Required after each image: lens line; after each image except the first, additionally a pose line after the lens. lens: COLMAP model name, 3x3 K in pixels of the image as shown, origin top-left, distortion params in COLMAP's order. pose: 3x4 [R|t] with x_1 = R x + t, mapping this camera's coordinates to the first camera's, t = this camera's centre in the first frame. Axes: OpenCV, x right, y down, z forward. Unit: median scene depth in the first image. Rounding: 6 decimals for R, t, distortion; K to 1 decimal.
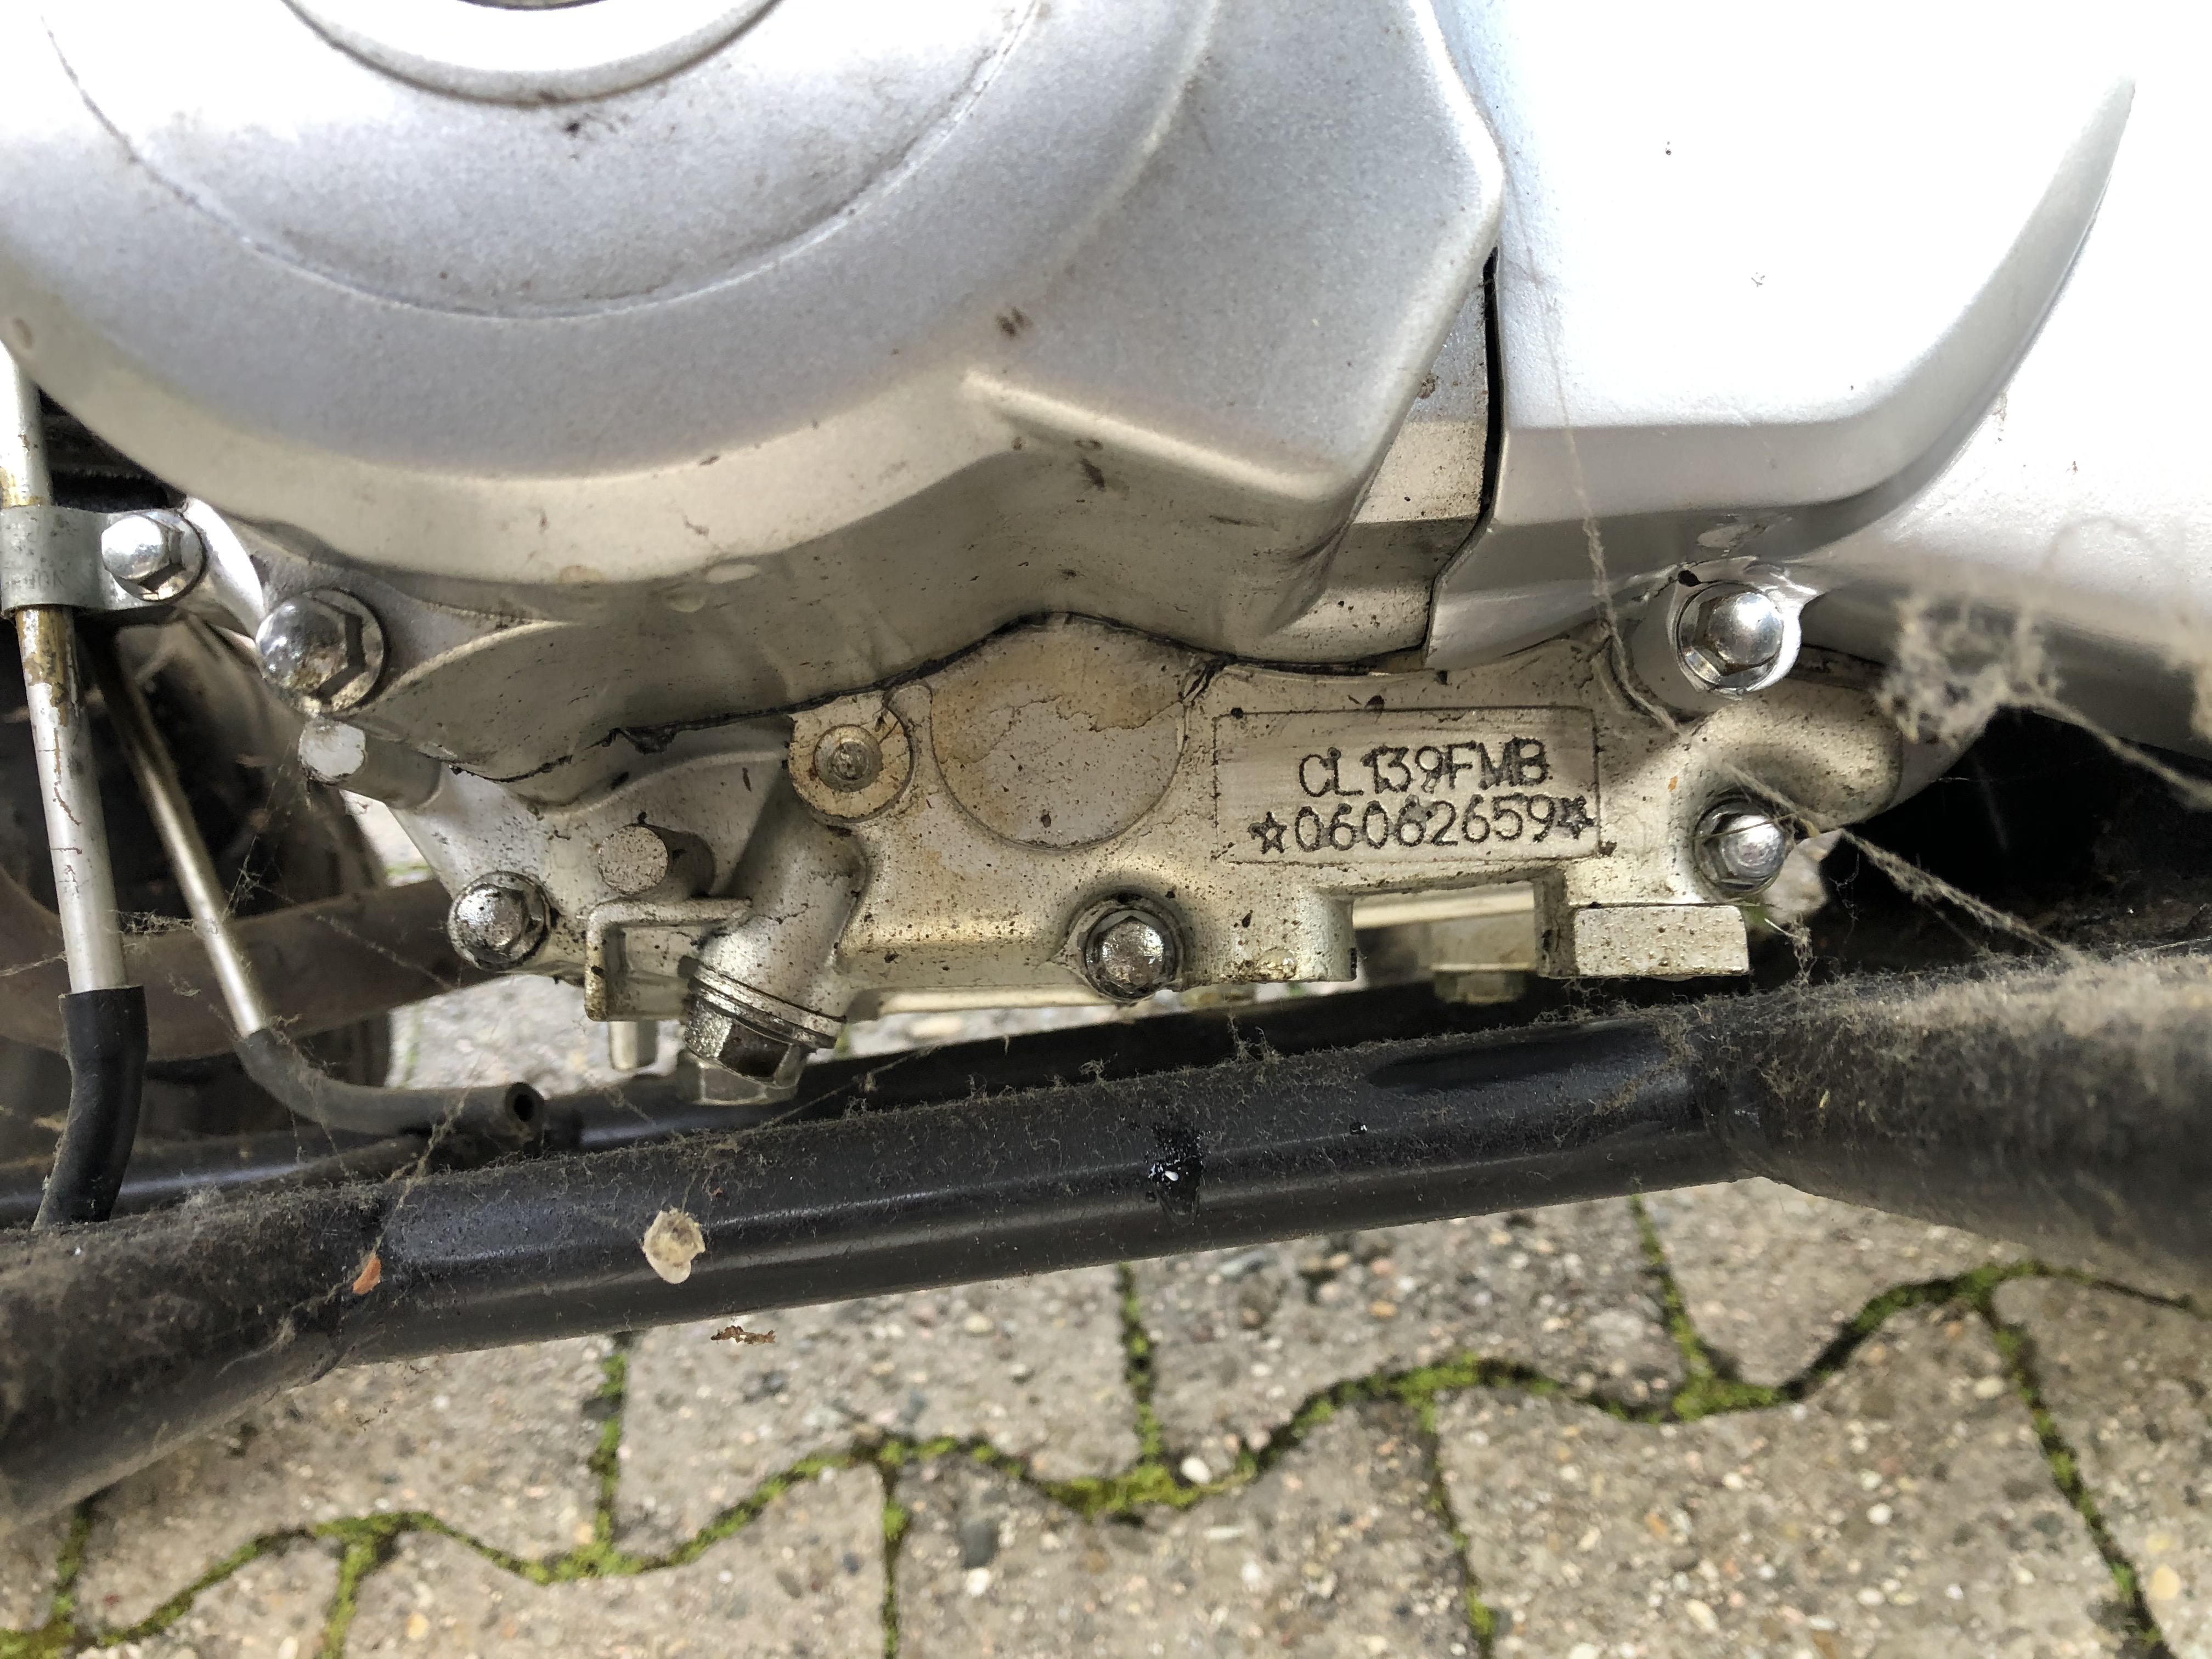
lens RADIAL K [[1876.5, 0, 1091.7], [0, 1876.5, 817.4], [0, 0, 1]] dist [-0.002864, -0.005740]
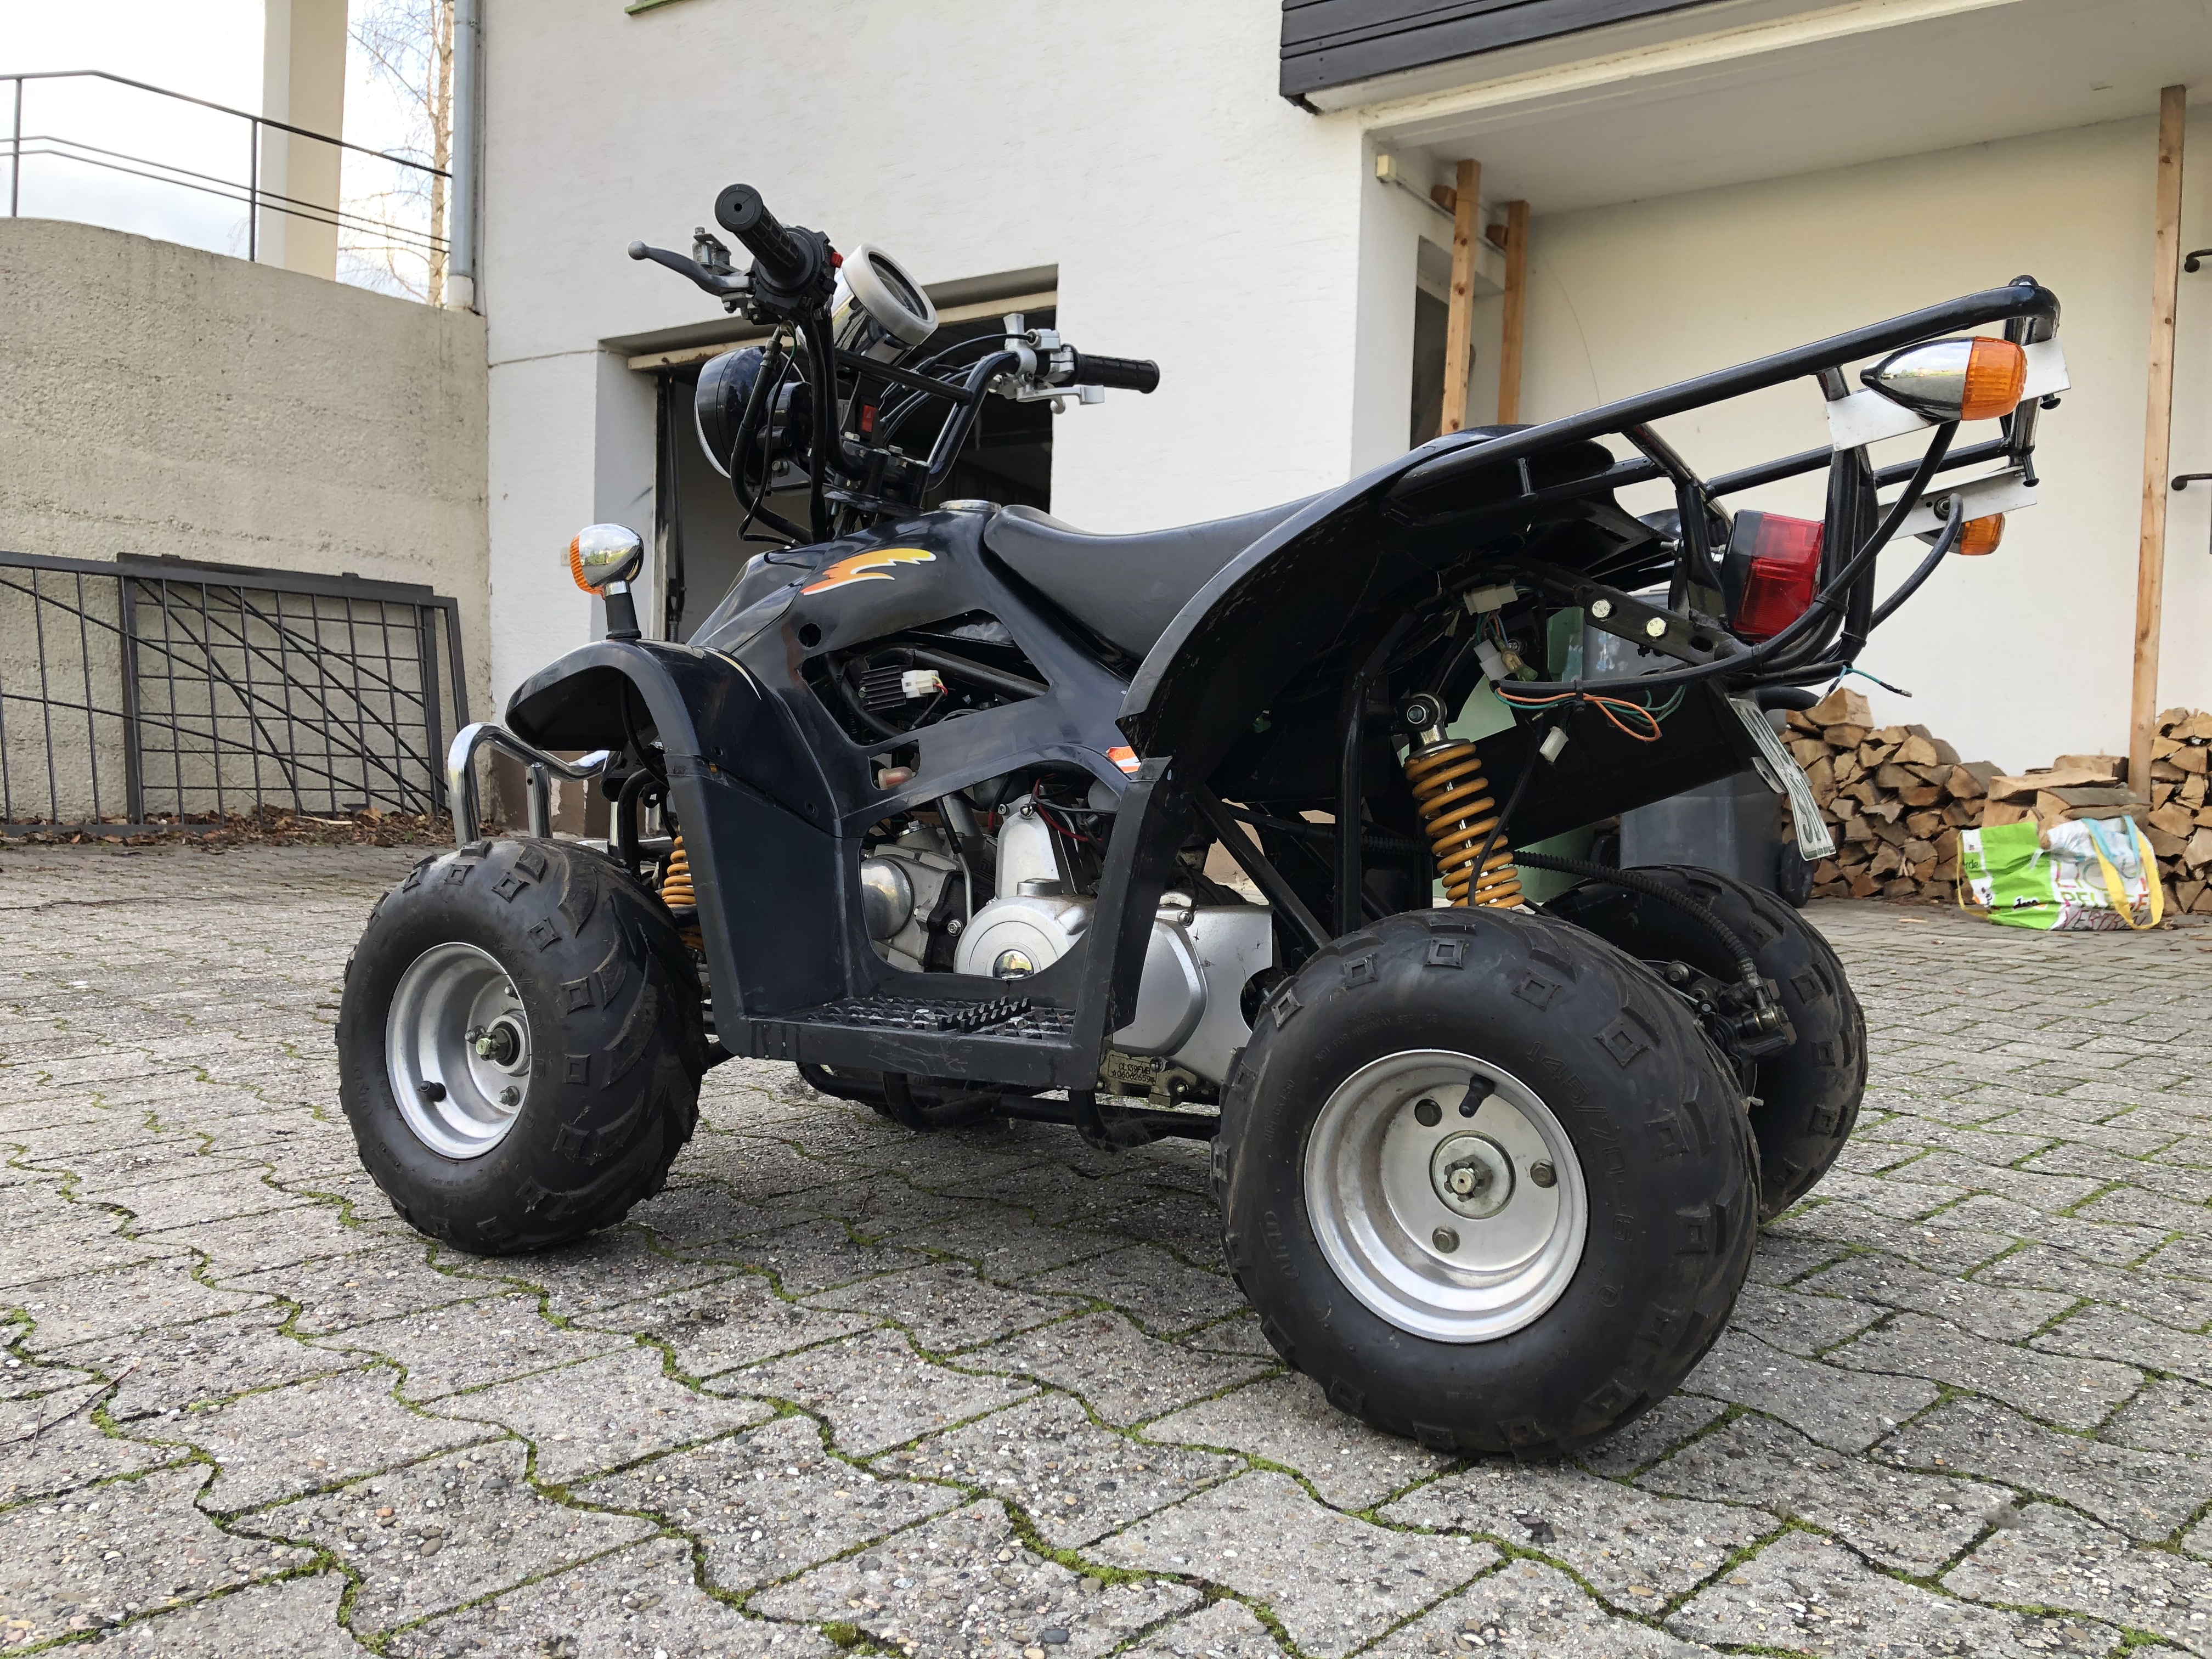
lens RADIAL K [[1820.3, 0, 1084.1], [0, 1820.3, 818.4], [0, 0, 1]] dist [0.003076, 0.022629]
pose [[-0.629783, 0.074656, 0.773175, -0.770327], [0.584311, 0.701382, 0.408221, -1.711775], [-0.511815, 0.708865, -0.485341, 2.163576]]
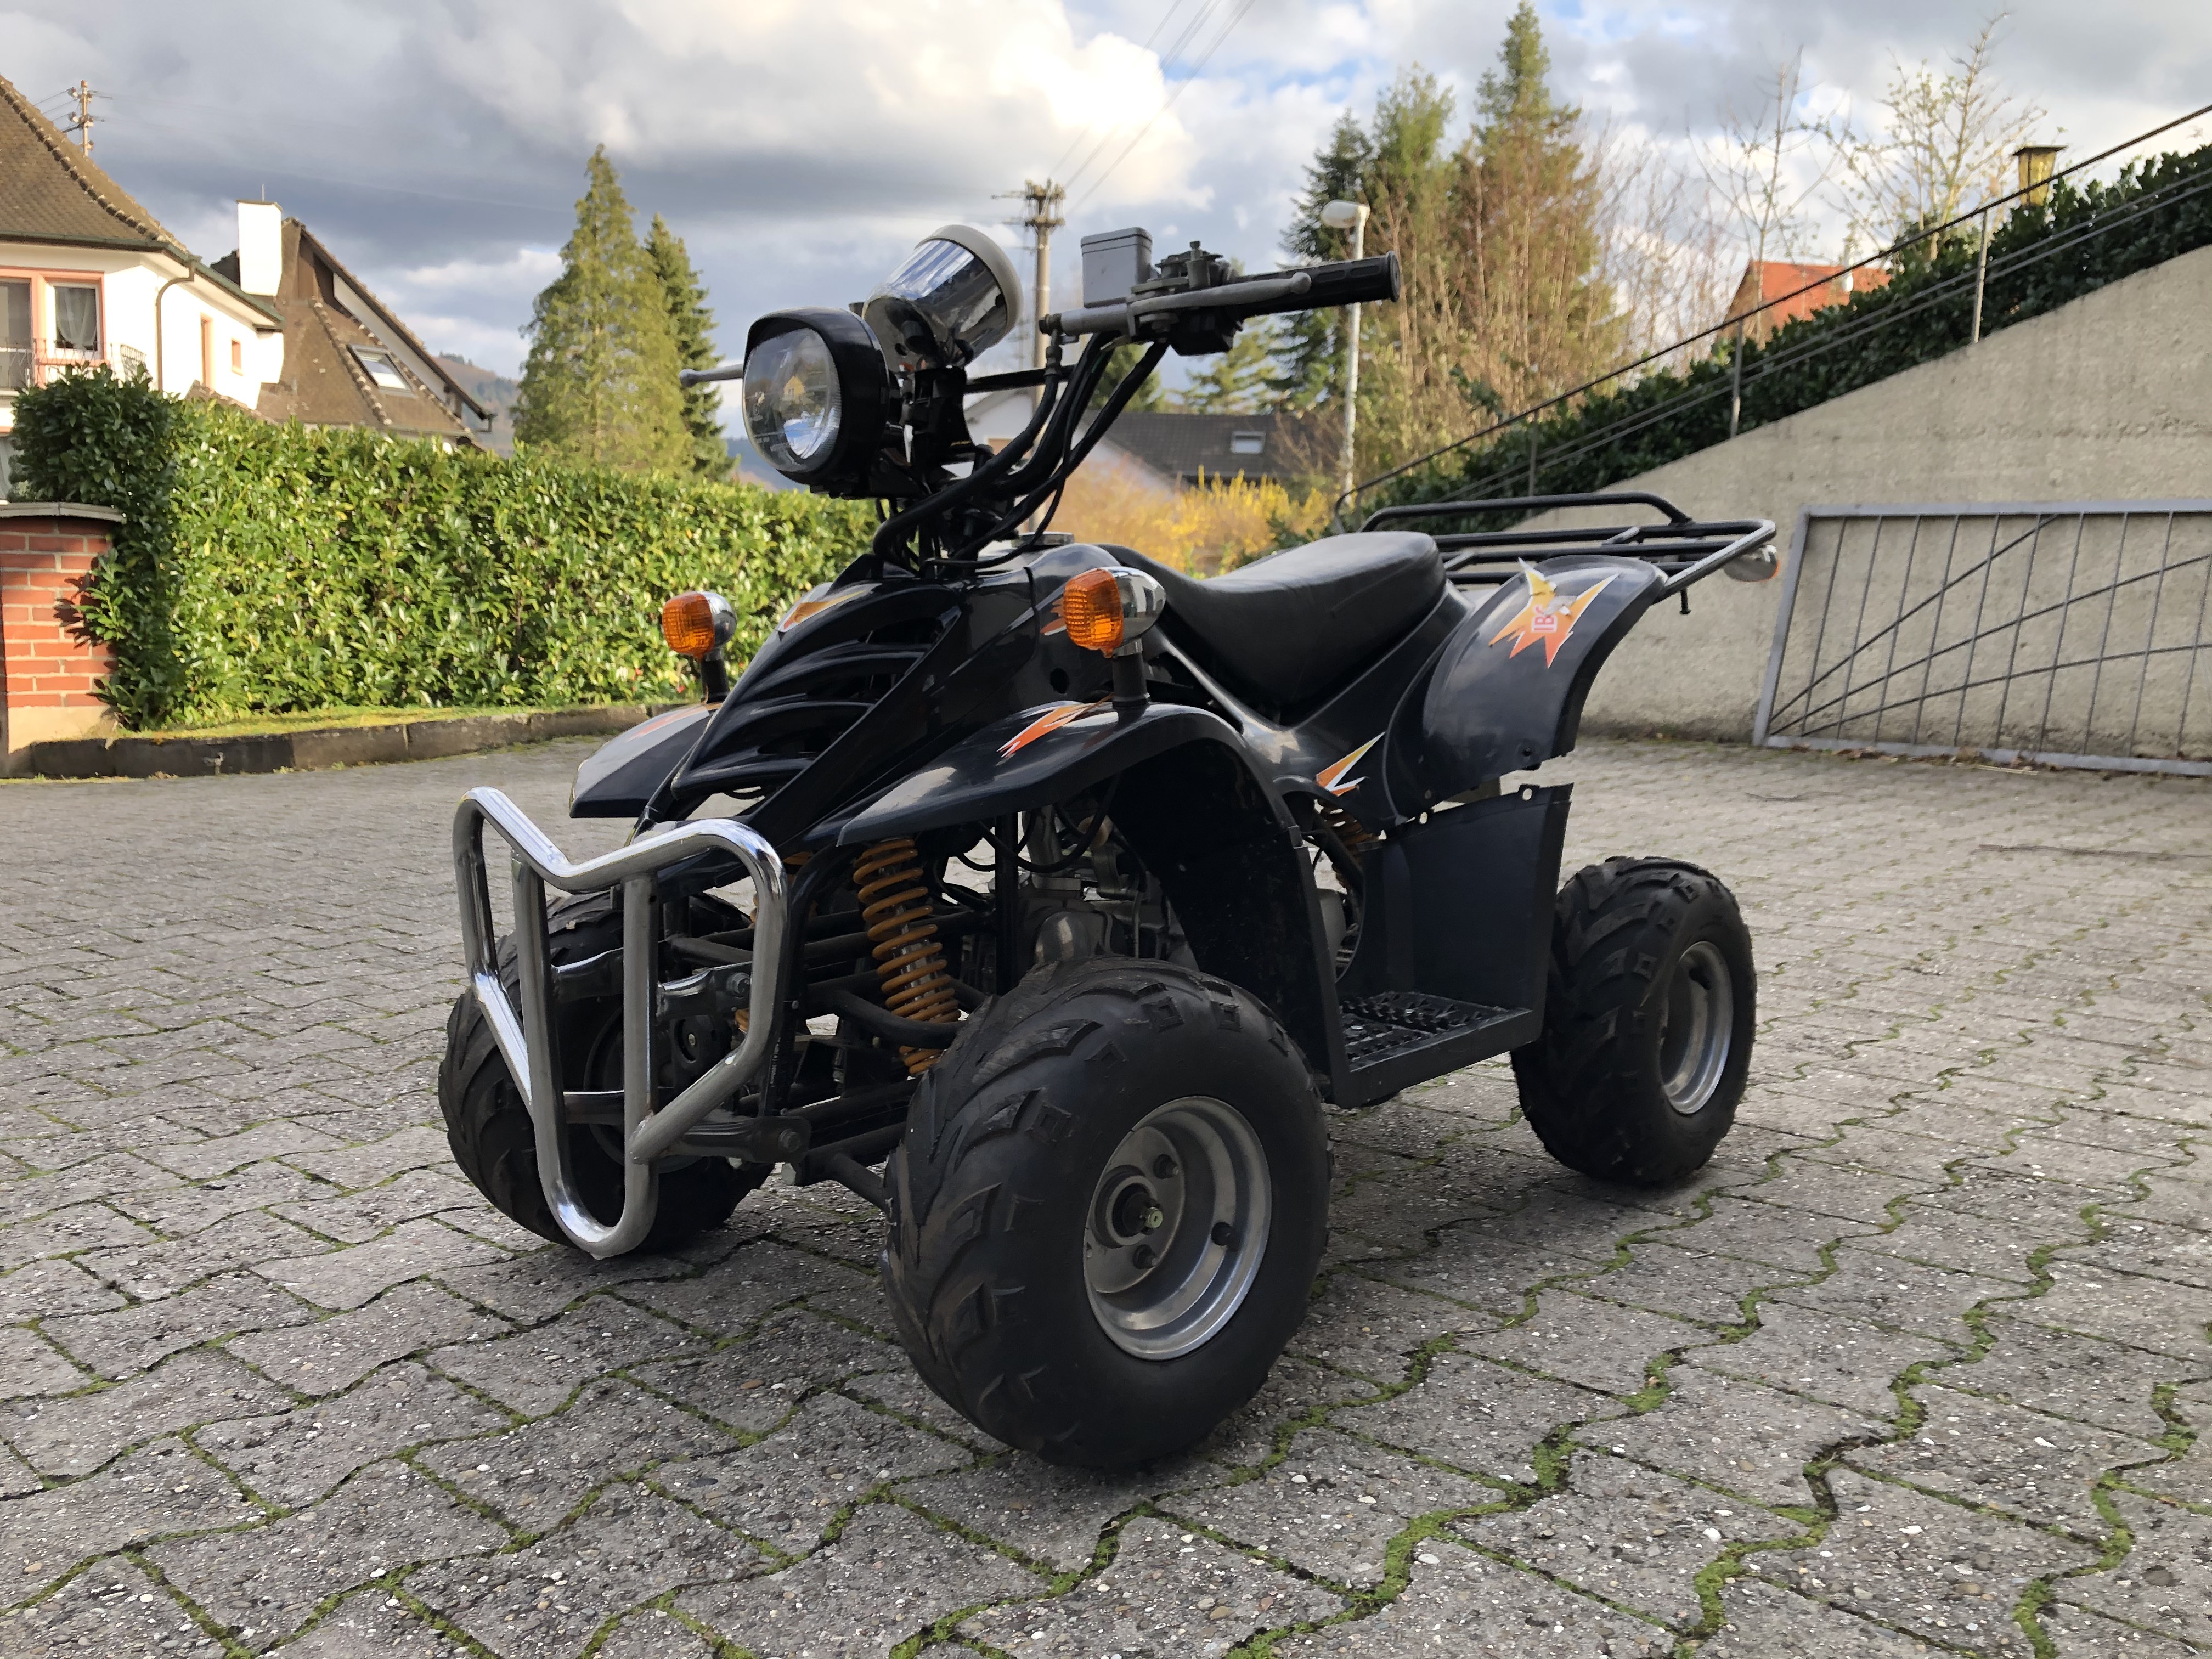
lens RADIAL K [[1830.1, 0, 1120.5], [0, 1830.1, 800.1], [0, 0, 1]] dist [-0.018313, 0.064742]
pose [[0.739477, 0.054546, 0.670969, -0.662646], [0.402996, 0.762512, -0.506132, 1.586989], [-0.539229, 0.644671, 0.541878, -1.583407]]
